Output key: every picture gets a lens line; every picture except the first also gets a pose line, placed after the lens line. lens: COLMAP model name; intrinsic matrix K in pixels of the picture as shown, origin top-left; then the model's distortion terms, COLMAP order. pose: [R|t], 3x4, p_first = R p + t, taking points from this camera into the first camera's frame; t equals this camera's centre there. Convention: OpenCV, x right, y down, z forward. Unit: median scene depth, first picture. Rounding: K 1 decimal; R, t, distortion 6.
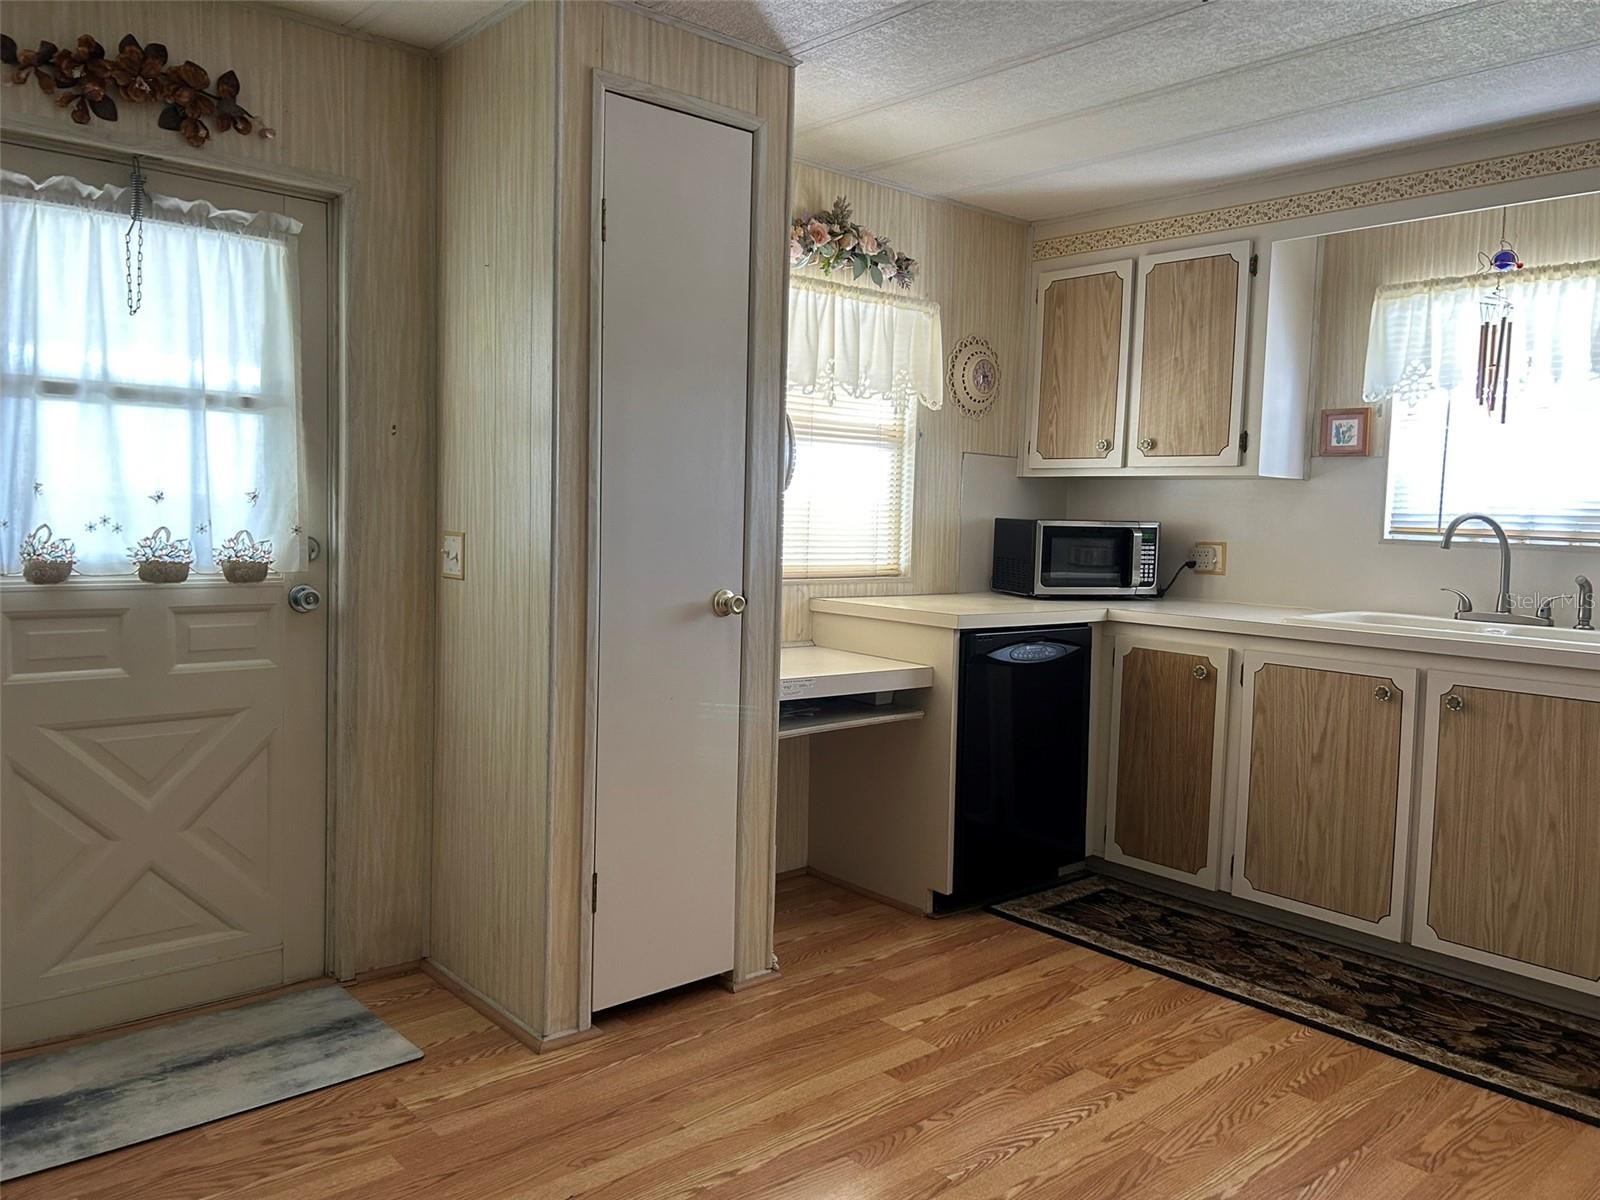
lens RADIAL K [[1207.8, 0, 792.0], [0, 1207.8, 593.1], [0, 0, 1]] dist [0.036532, -0.032370]
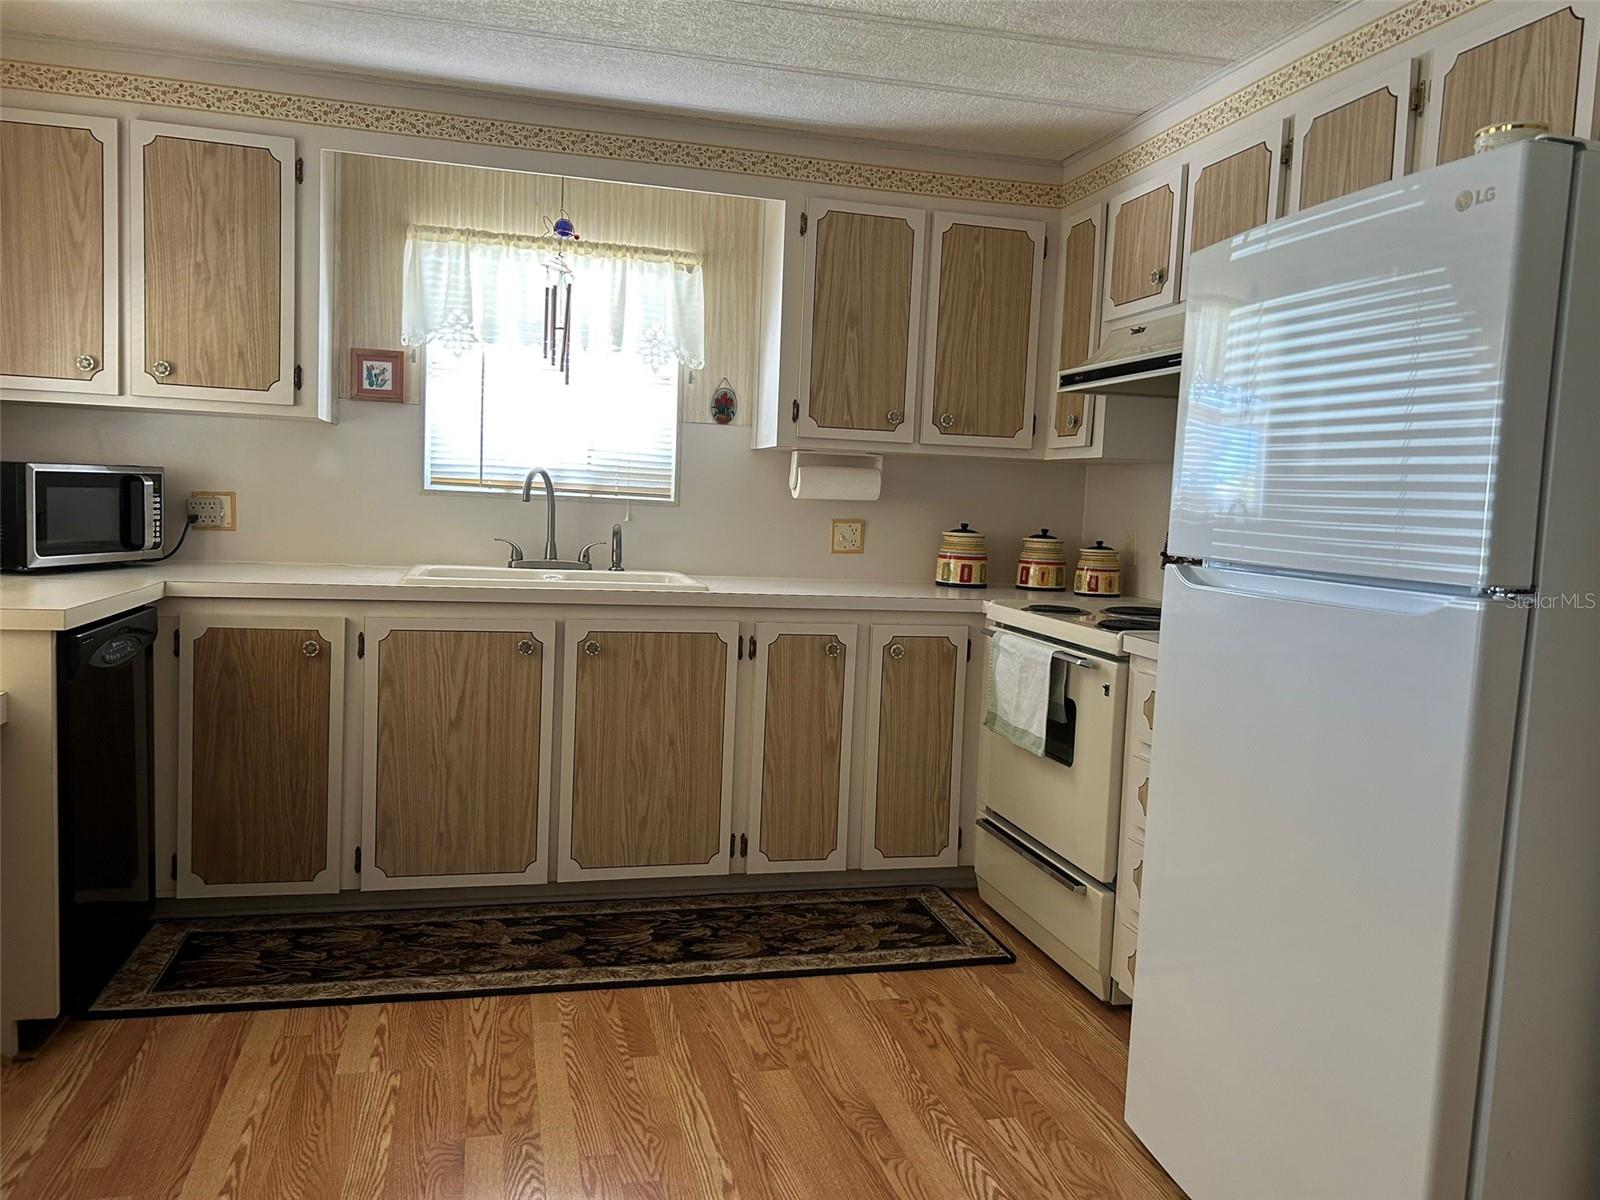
lens RADIAL K [[1207.8, 0, 797.0], [0, 1207.8, 603.8], [0, 0, 1]] dist [0.036532, -0.032370]
pose [[0.447316, -0.090880, 0.889747, -0.275404], [0.030555, 0.995796, 0.086351, -0.030254], [-0.893854, -0.011440, 0.448212, 0.317826]]
